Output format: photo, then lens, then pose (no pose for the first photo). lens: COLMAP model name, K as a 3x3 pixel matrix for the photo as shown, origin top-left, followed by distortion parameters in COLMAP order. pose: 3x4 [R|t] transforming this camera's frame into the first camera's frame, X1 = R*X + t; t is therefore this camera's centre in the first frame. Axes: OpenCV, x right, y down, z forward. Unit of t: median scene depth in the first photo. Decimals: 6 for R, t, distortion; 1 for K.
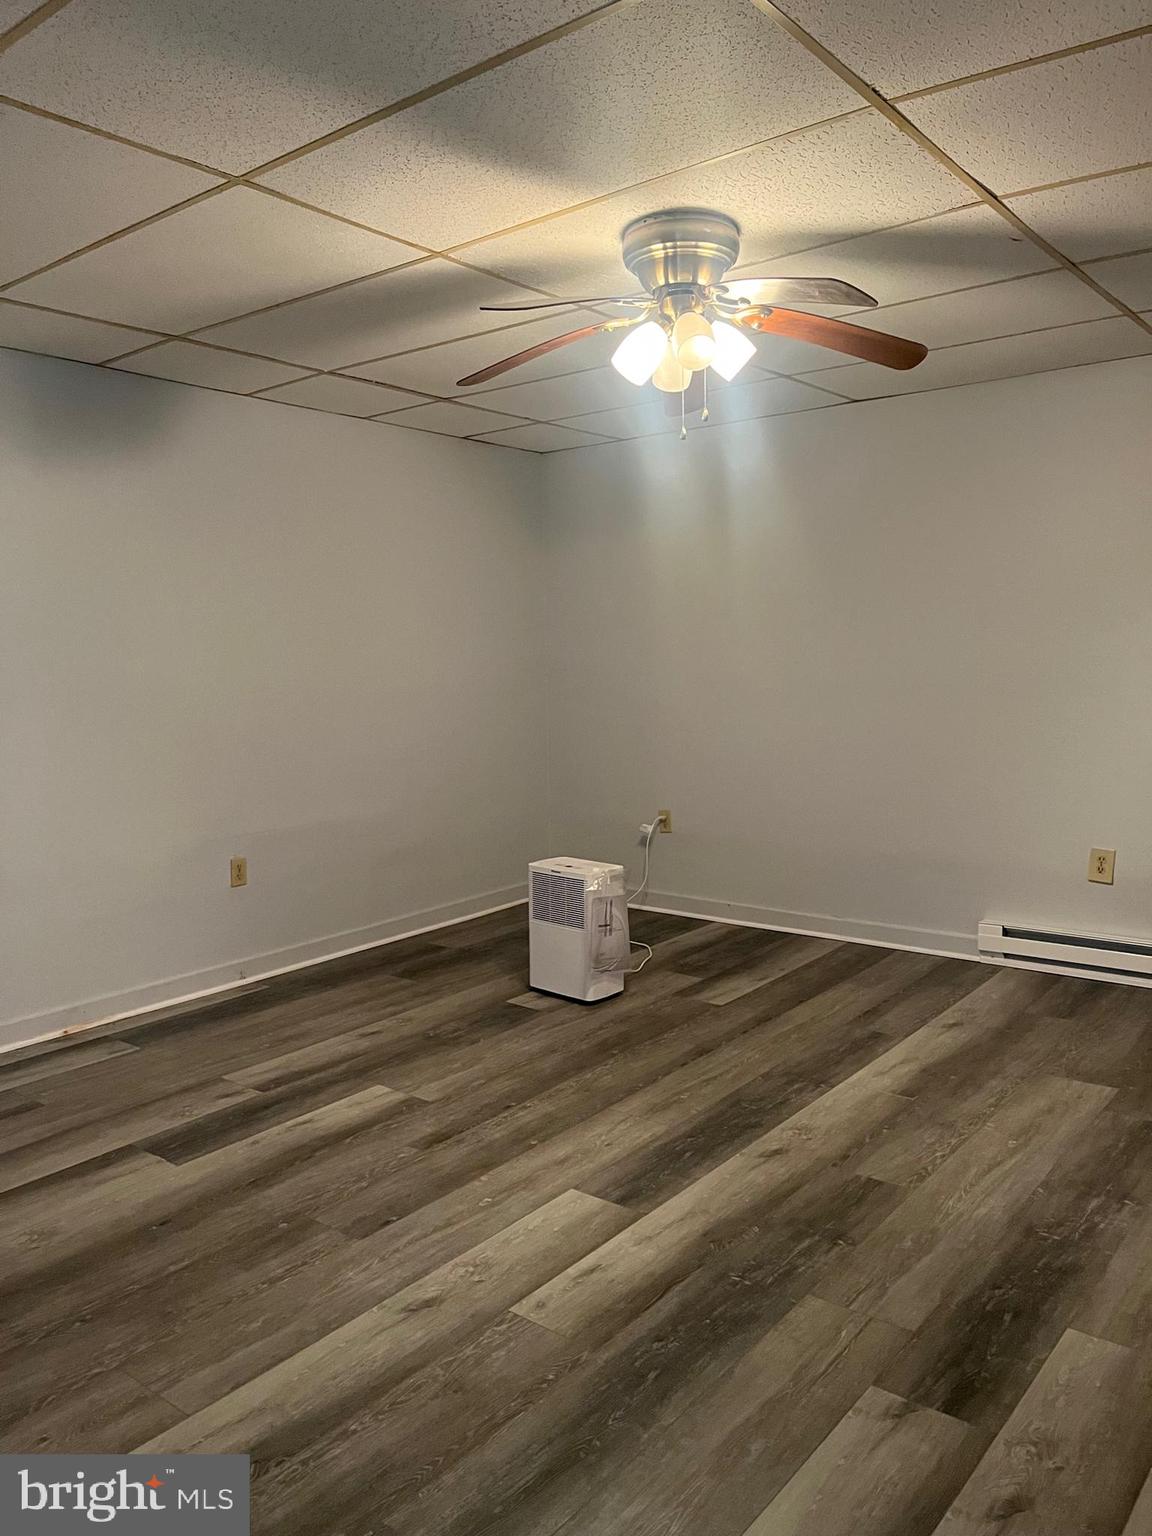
lens RADIAL K [[1160.4, 0, 576.1], [0, 1160.4, 760.1], [0, 0, 1]] dist [-0.000383, -0.020577]
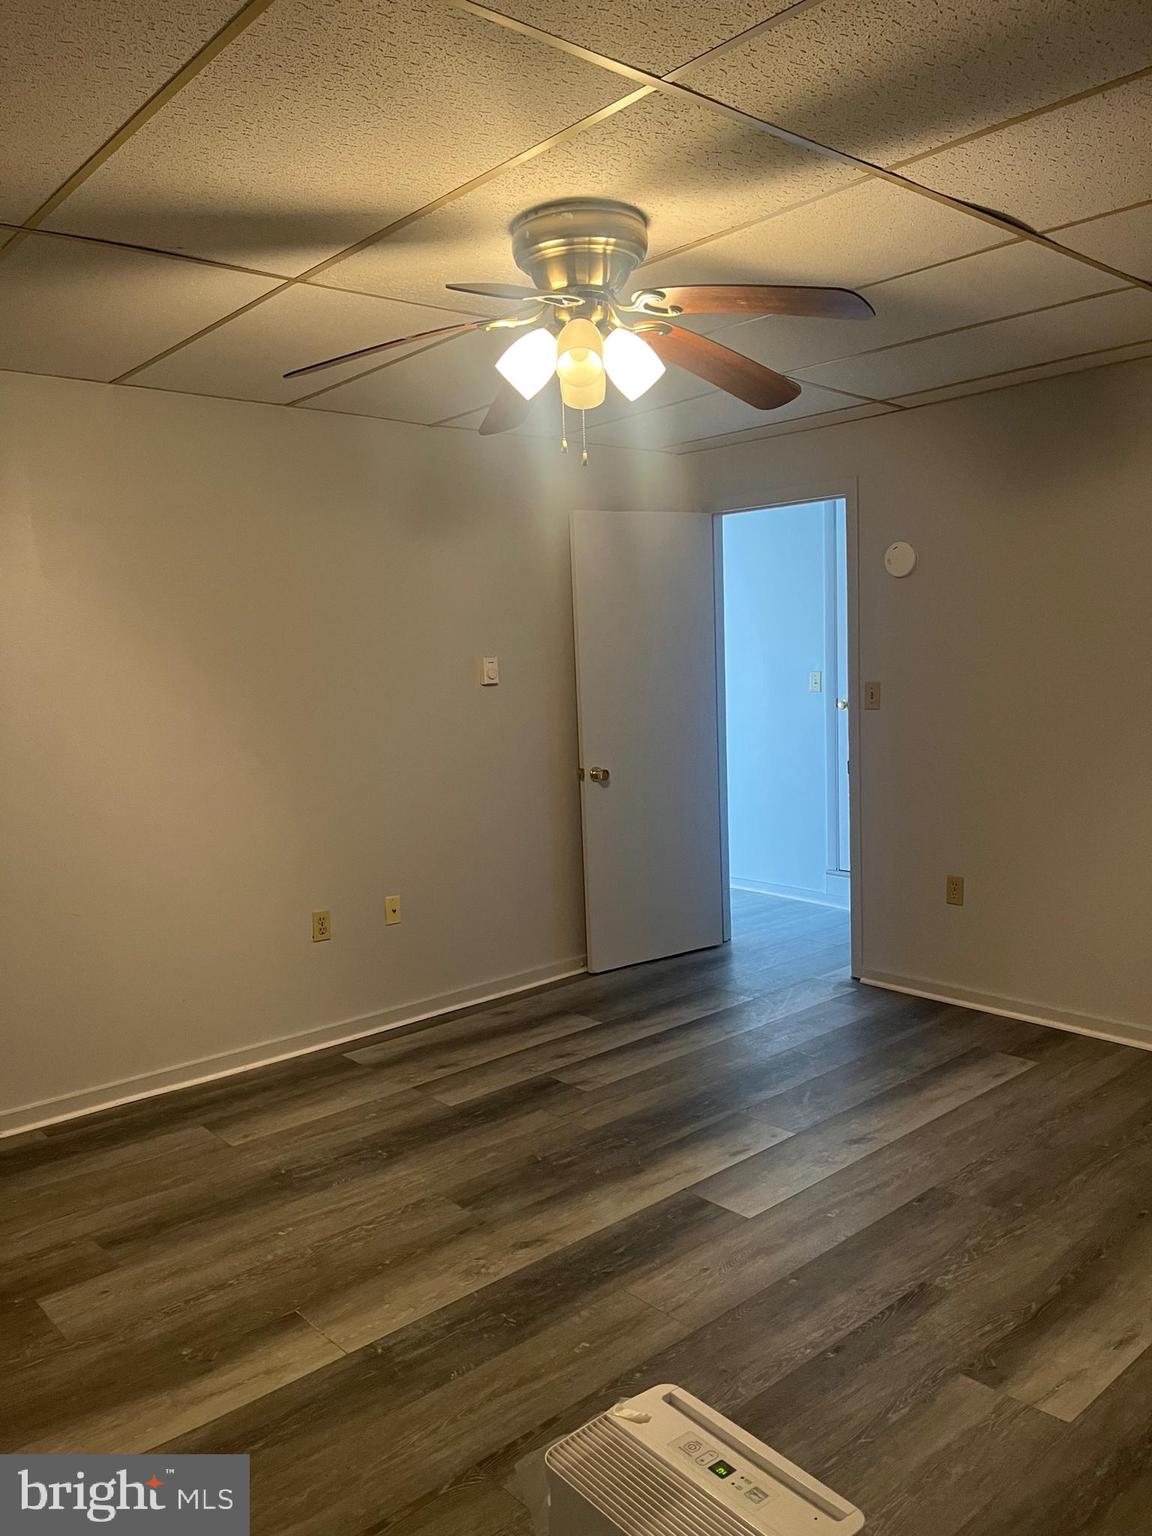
lens RADIAL K [[1160.4, 0, 576.5], [0, 1160.4, 767.8], [0, 0, 1]] dist [-0.000383, -0.020577]
pose [[-0.984879, 0.038819, 0.168839, -0.039725], [0.071216, 0.979139, 0.190301, -0.215179], [-0.157930, 0.199448, -0.967098, 1.846678]]
